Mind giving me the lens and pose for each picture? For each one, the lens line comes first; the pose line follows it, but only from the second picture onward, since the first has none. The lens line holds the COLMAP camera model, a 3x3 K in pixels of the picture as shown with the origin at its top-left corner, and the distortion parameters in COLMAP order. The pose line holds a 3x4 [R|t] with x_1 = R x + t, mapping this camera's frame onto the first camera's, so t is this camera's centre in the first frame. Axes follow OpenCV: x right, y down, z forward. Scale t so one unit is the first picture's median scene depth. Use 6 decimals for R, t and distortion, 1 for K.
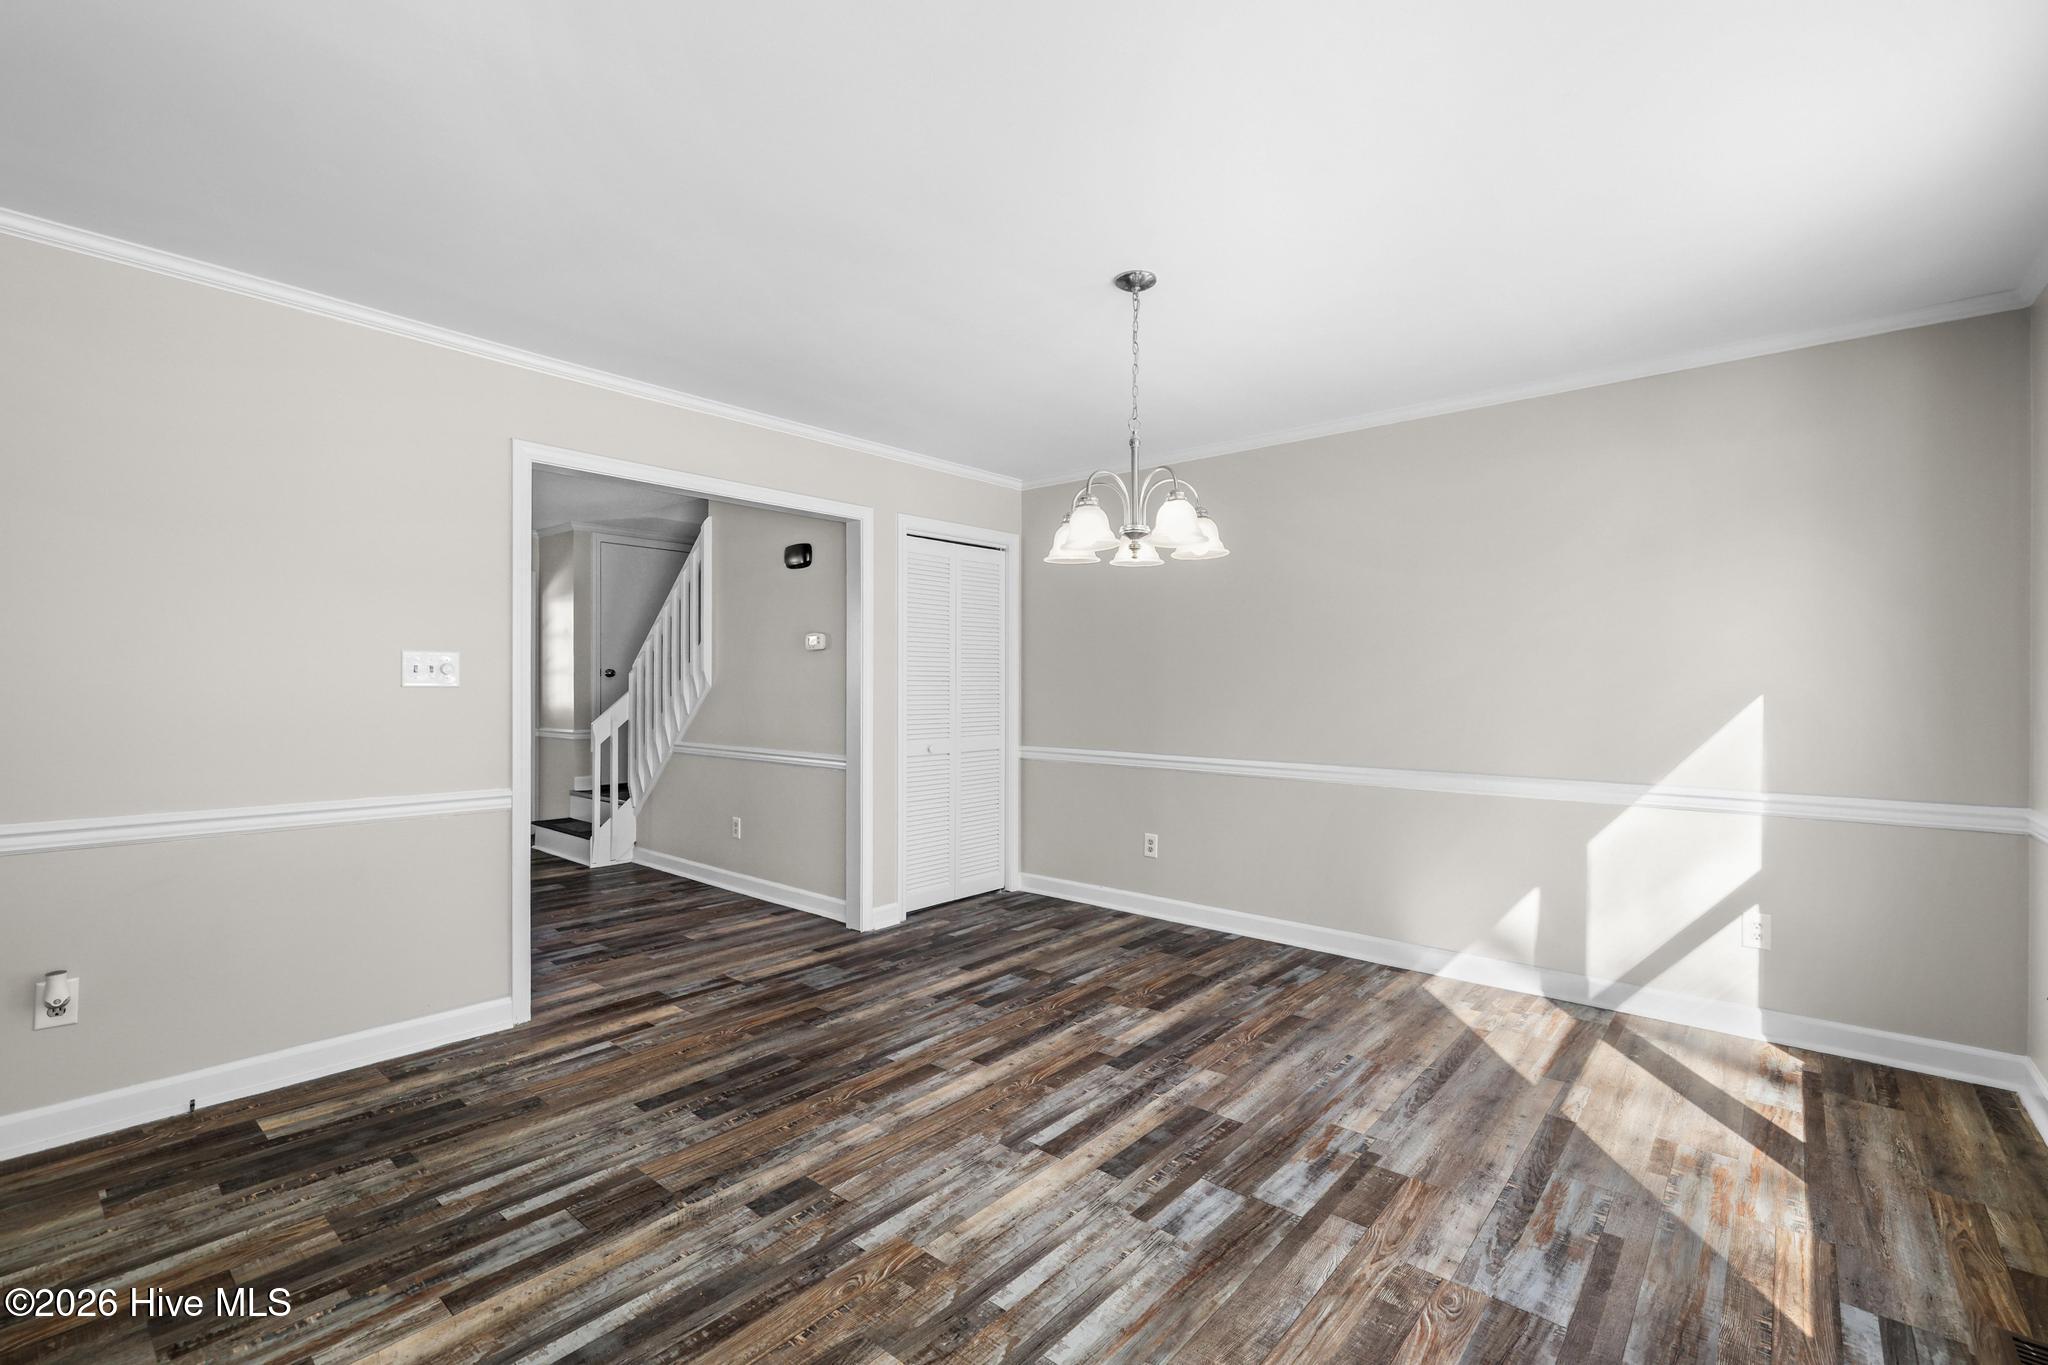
lens RADIAL K [[895.6, 0, 1024.0], [0, 895.6, 682.5], [0, 0, 1]] dist [0.002273, 0.000866]
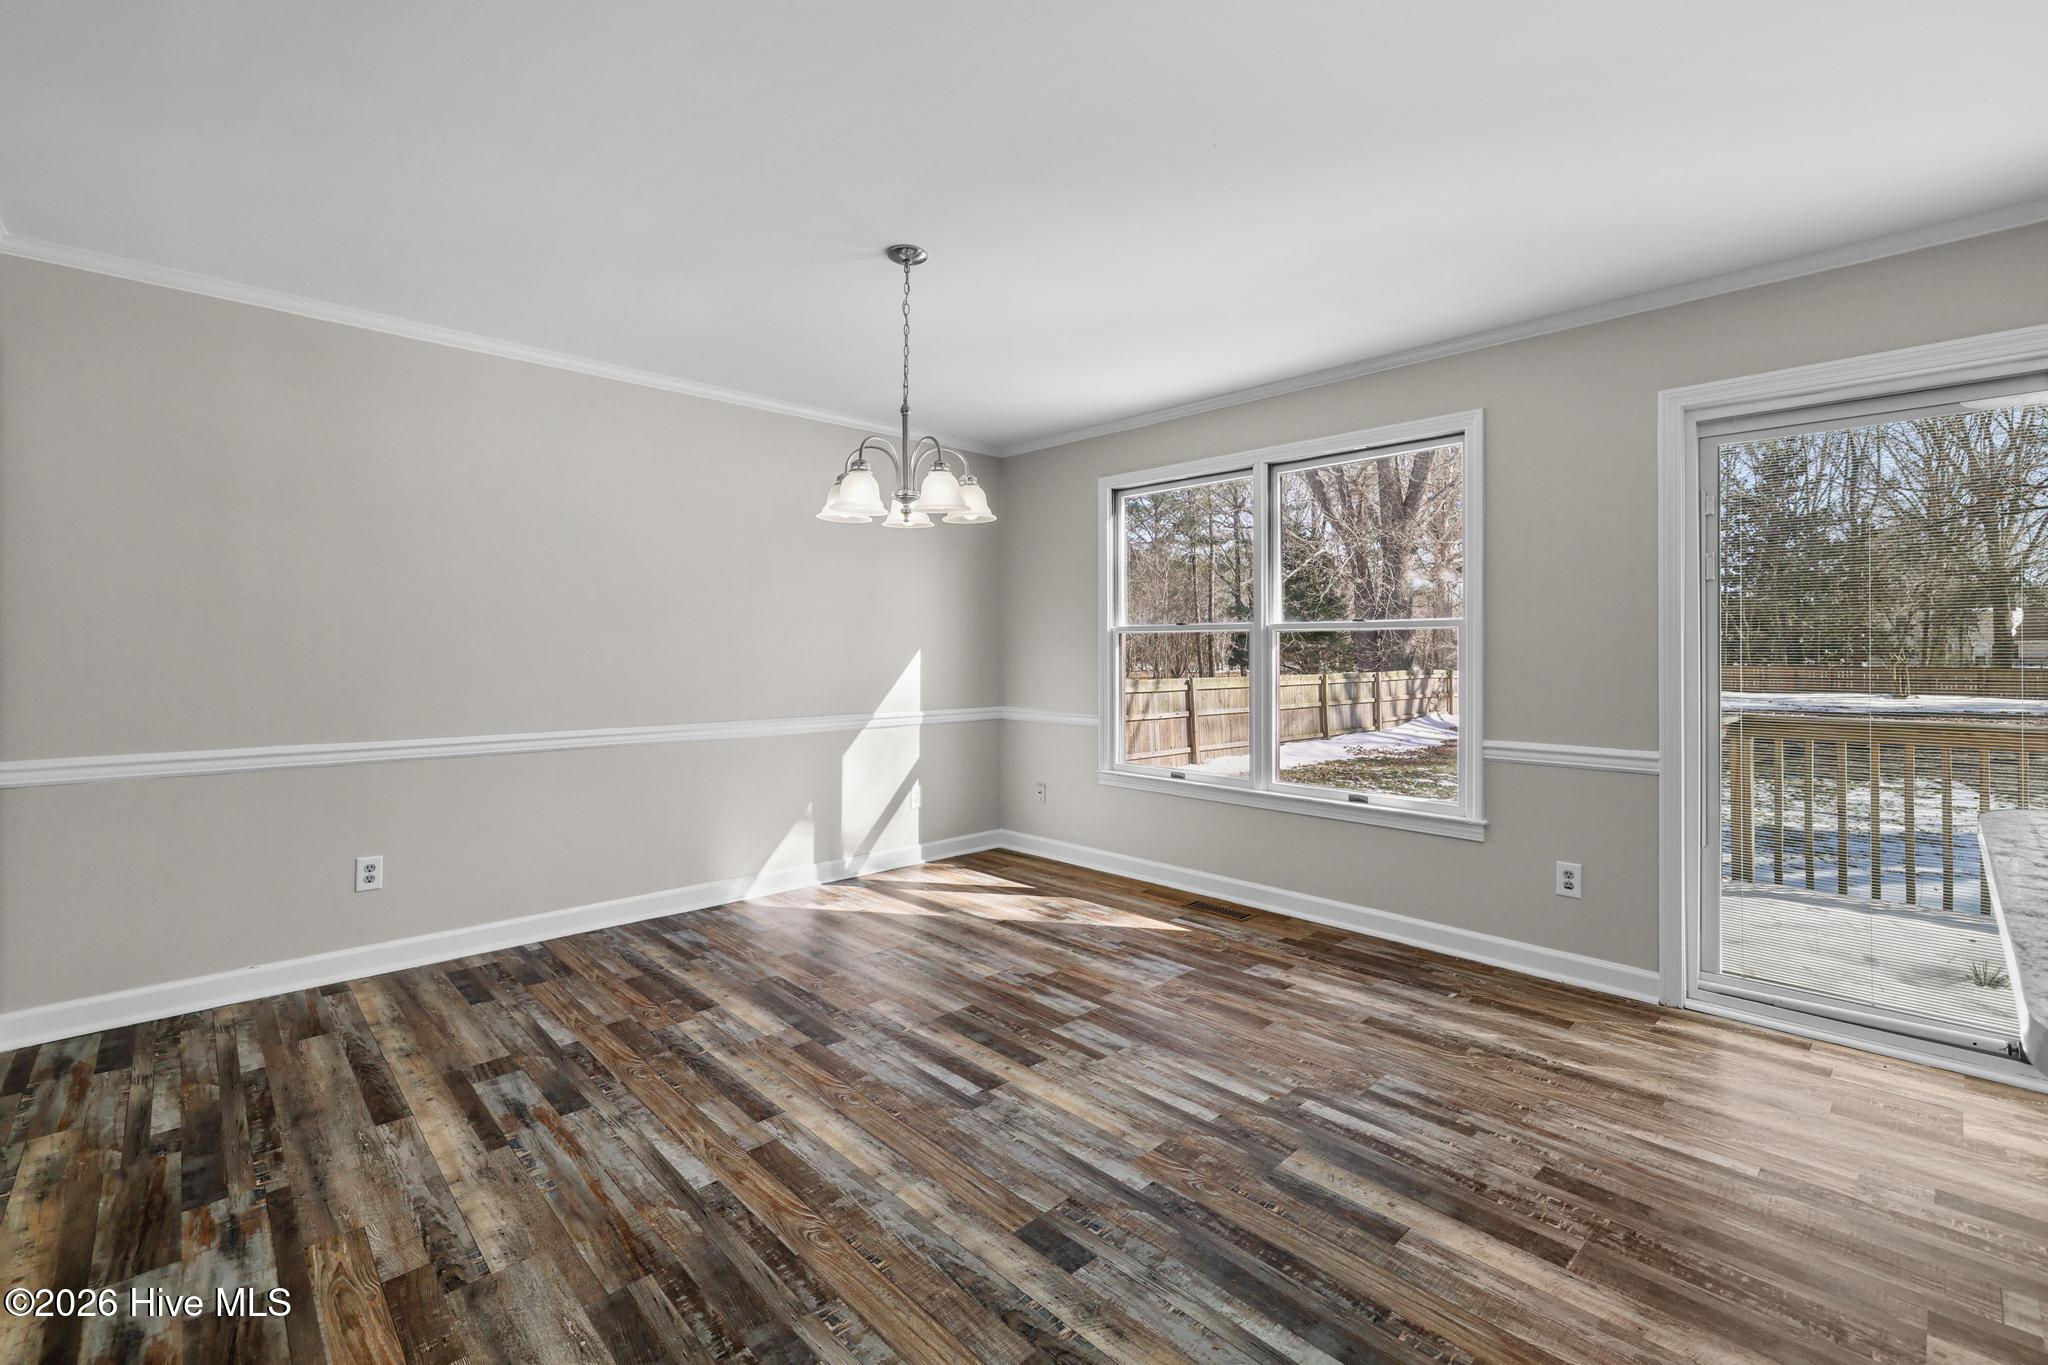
lens RADIAL K [[890.2, 0, 1030.9], [0, 890.2, 643.9], [0, 0, 1]] dist [0.001726, 0.000533]
pose [[0.091044, 0.003452, 0.995841, -0.887257], [-0.005962, 0.999978, -0.002921, 0.005285], [-0.995829, -0.005671, 0.091063, 0.757288]]
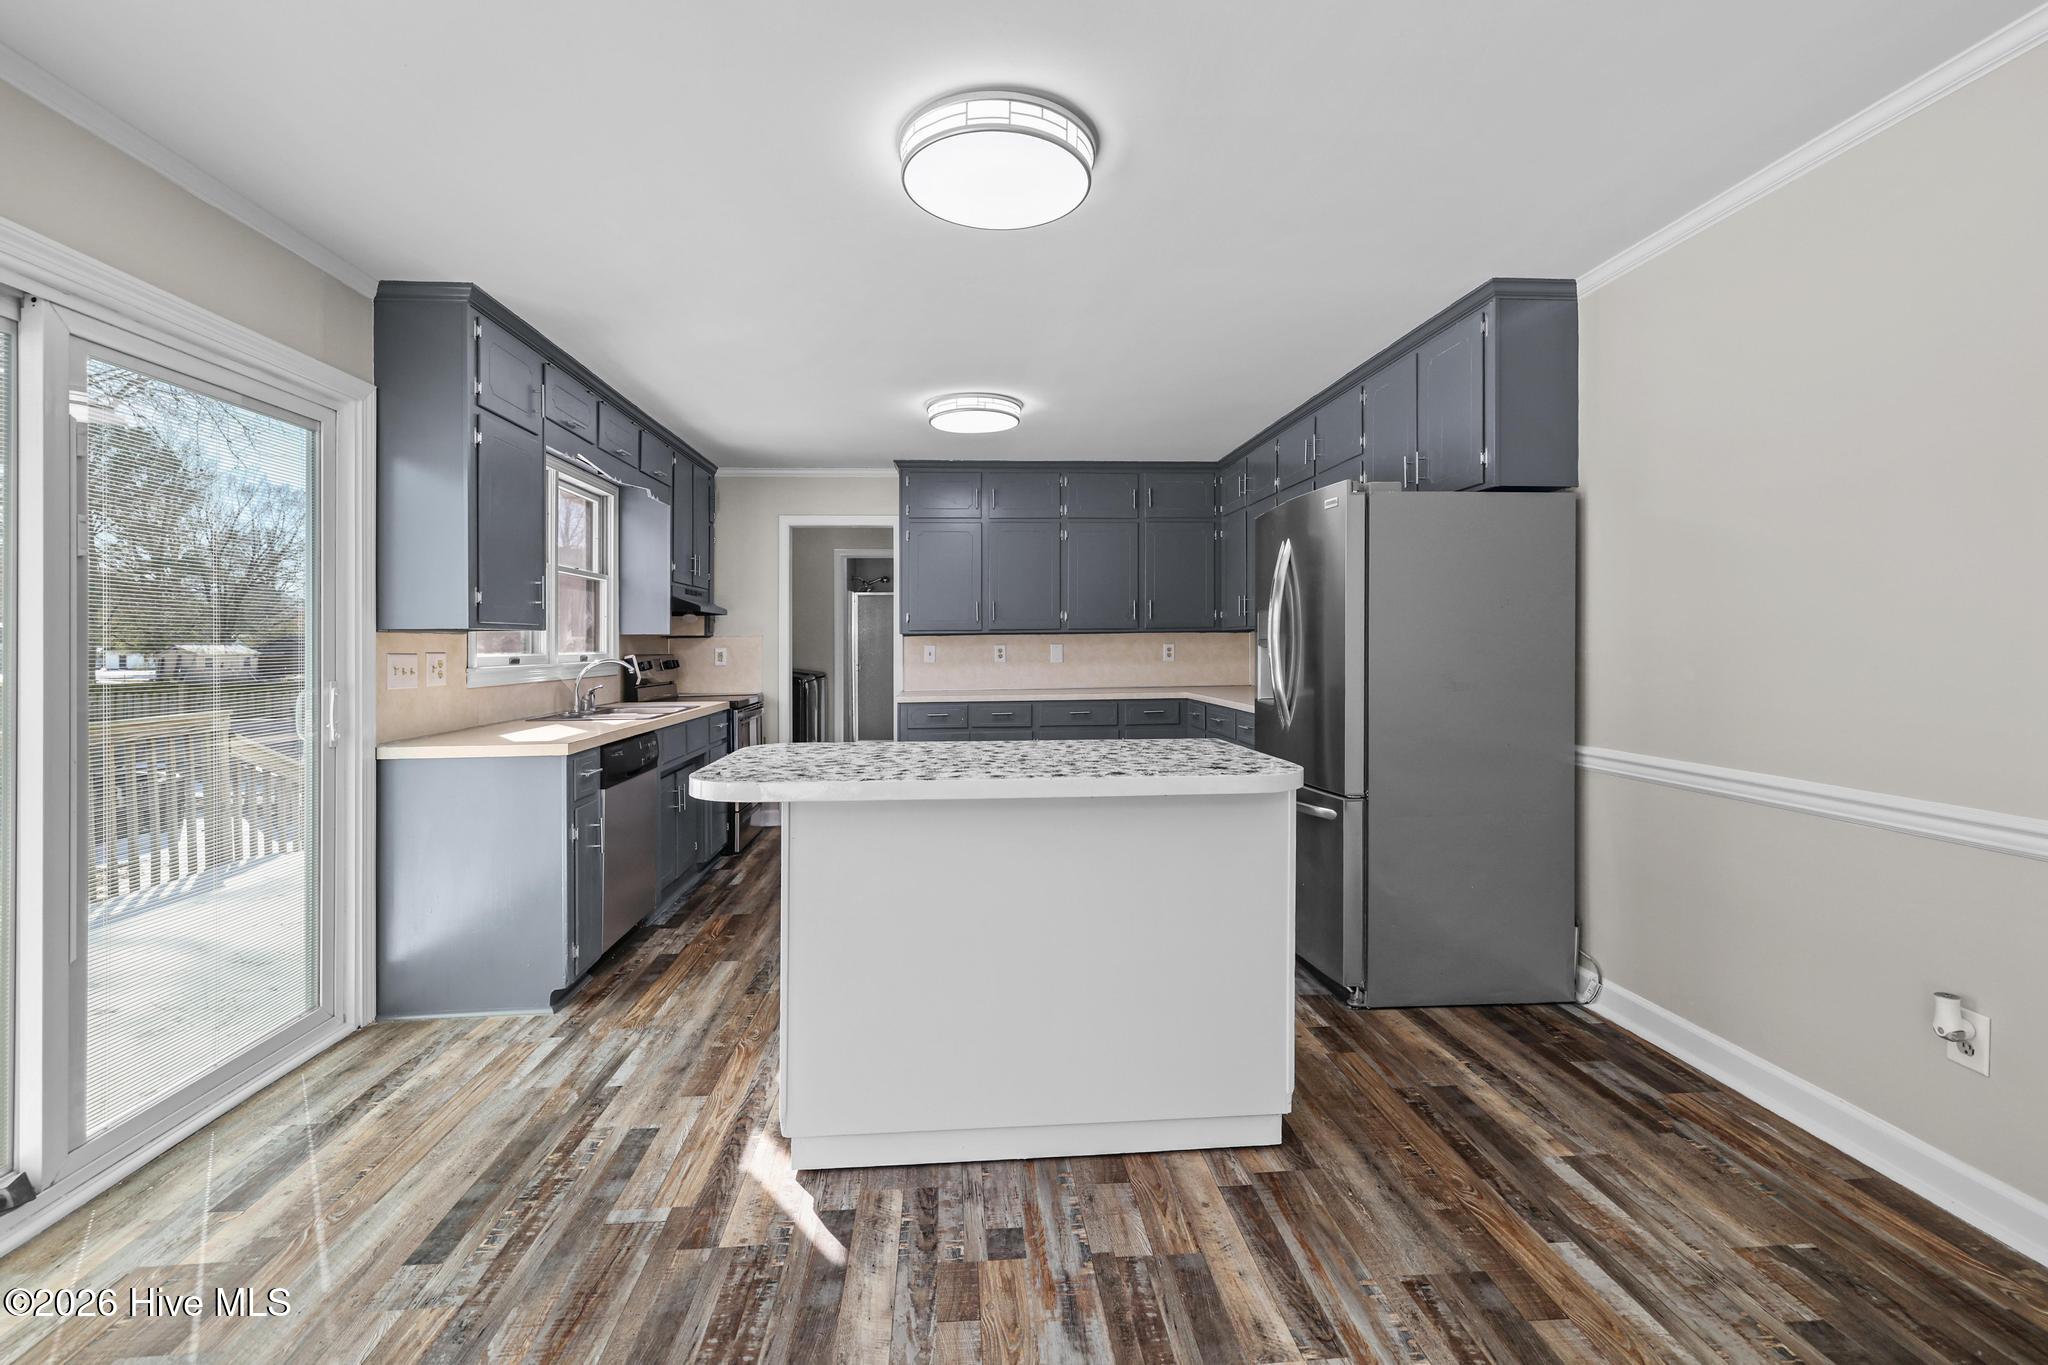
lens RADIAL K [[888.2, 0, 1017.3], [0, 888.2, 654.3], [0, 0, 1]] dist [-0.000123, 0.000066]
pose [[-0.706235, 0.010329, -0.707902, 0.062403], [0.011288, 0.999931, 0.003328, 0.003435], [0.707888, -0.005640, -0.706303, 0.861201]]
